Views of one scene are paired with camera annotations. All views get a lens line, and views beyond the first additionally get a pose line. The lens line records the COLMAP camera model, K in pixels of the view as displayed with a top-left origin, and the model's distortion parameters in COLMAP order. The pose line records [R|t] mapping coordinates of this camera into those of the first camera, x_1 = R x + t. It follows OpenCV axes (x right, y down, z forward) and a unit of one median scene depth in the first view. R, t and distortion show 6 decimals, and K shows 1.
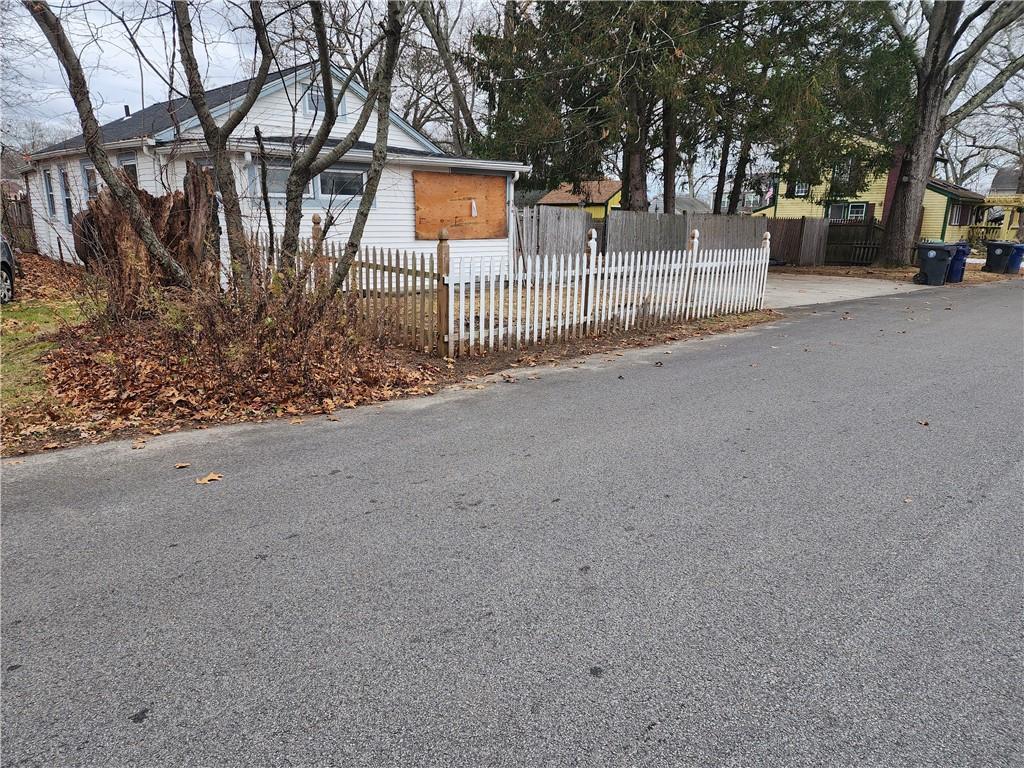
lens RADIAL K [[680.8, 0, 512.0], [0, 680.8, 384.0], [0, 0, 1]] dist [0.095235, -0.087196]
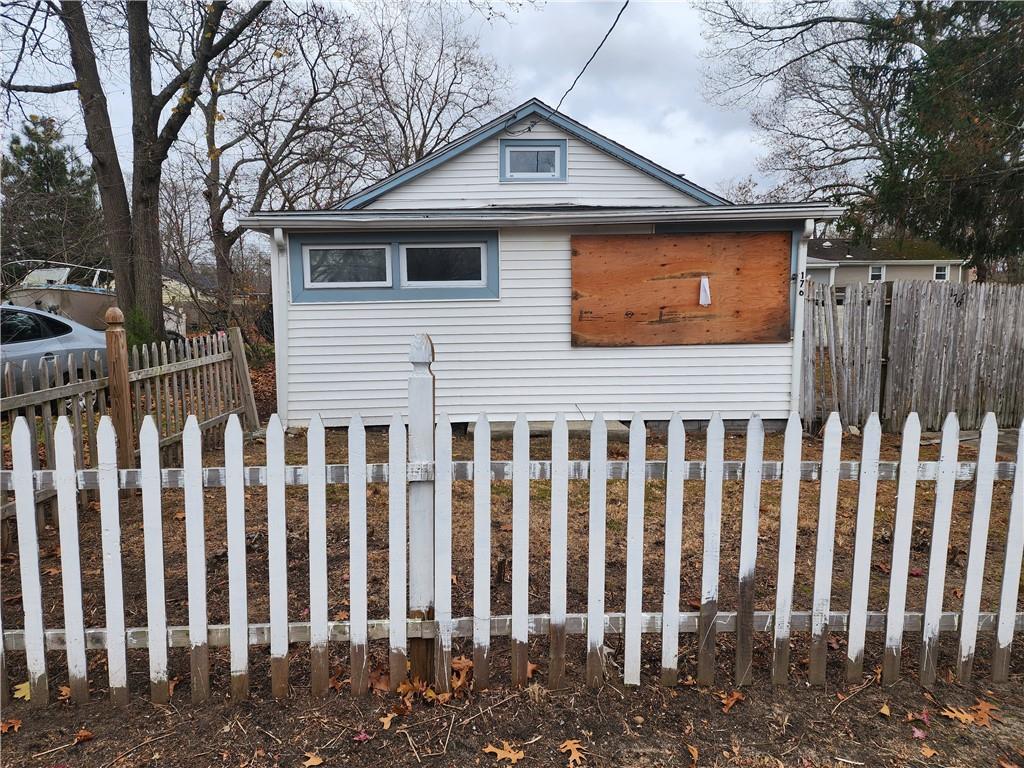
lens RADIAL K [[680.8, 0, 512.0], [0, 680.8, 384.0], [0, 0, 1]] dist [0.095235, -0.087196]
pose [[0.728684, 0.051252, -0.682929, 0.236104], [-0.143068, 0.986586, -0.078612, -0.125305], [0.669739, 0.154989, 0.726242, 0.543371]]
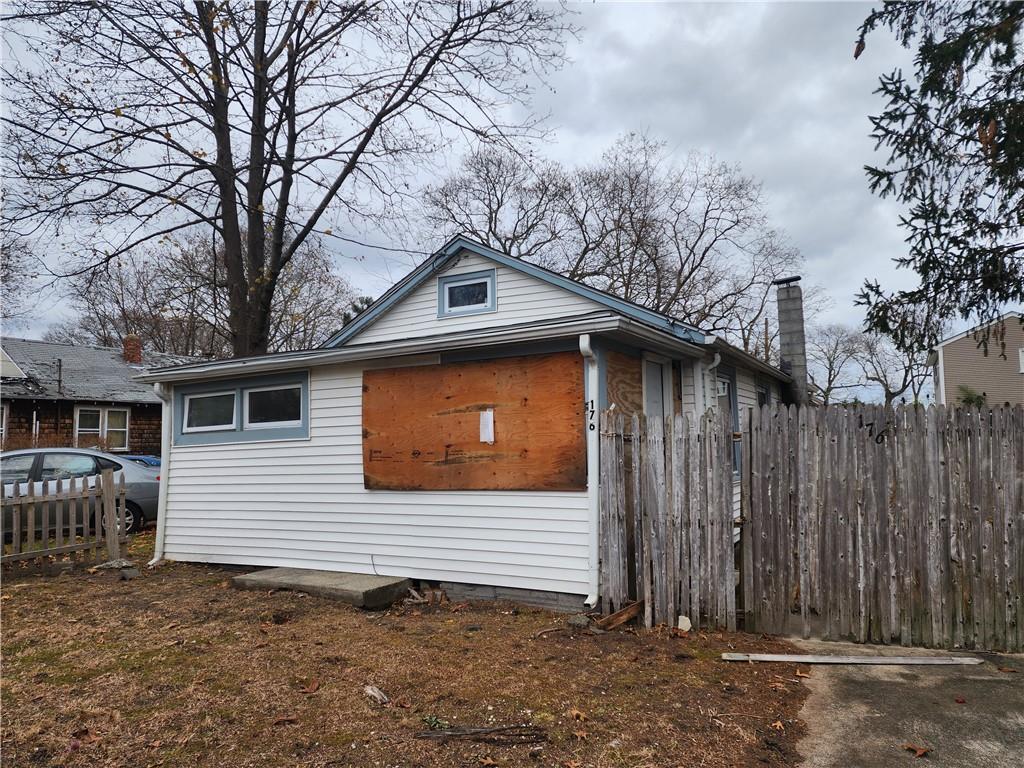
lens RADIAL K [[680.8, 0, 512.0], [0, 680.8, 384.0], [0, 0, 1]] dist [0.095235, -0.087196]
pose [[0.276973, -0.103453, -0.955292, 0.436363], [-0.203569, 0.965302, -0.163559, -0.230127], [0.939066, 0.239769, 0.246303, 0.972663]]
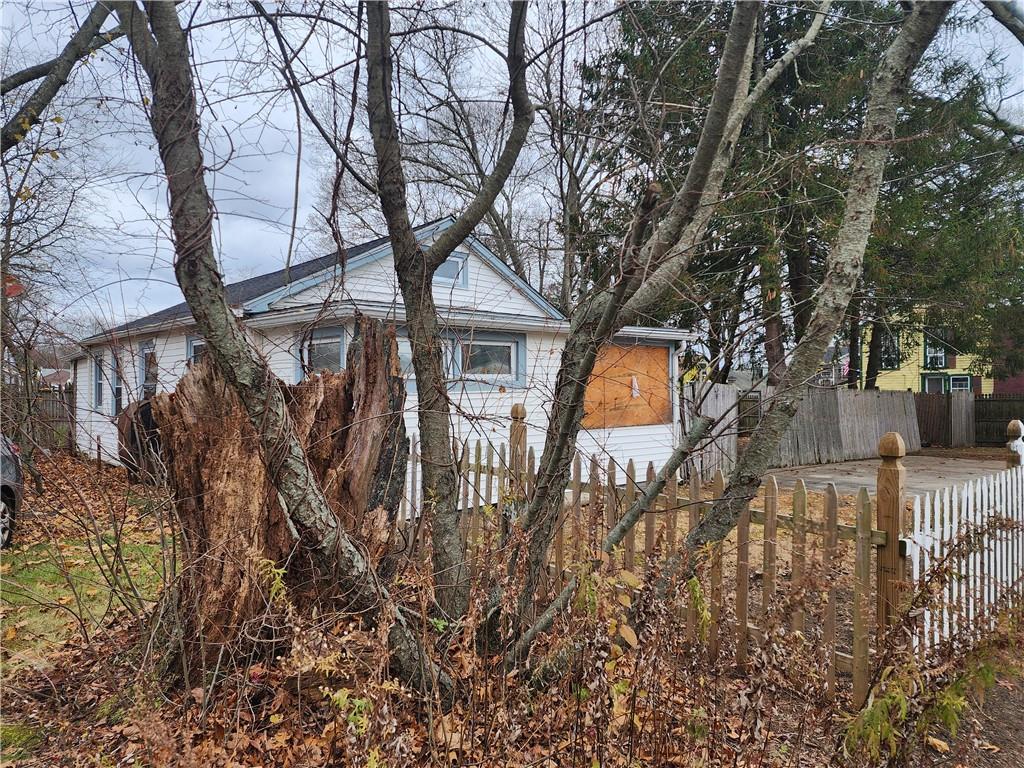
lens RADIAL K [[680.8, 0, 512.0], [0, 680.8, 384.0], [0, 0, 1]] dist [0.095235, -0.087196]
pose [[0.999127, -0.017384, -0.037977, -0.178203], [0.007348, 0.968242, -0.249906, -0.077511], [0.041115, 0.249409, 0.967525, 0.283874]]
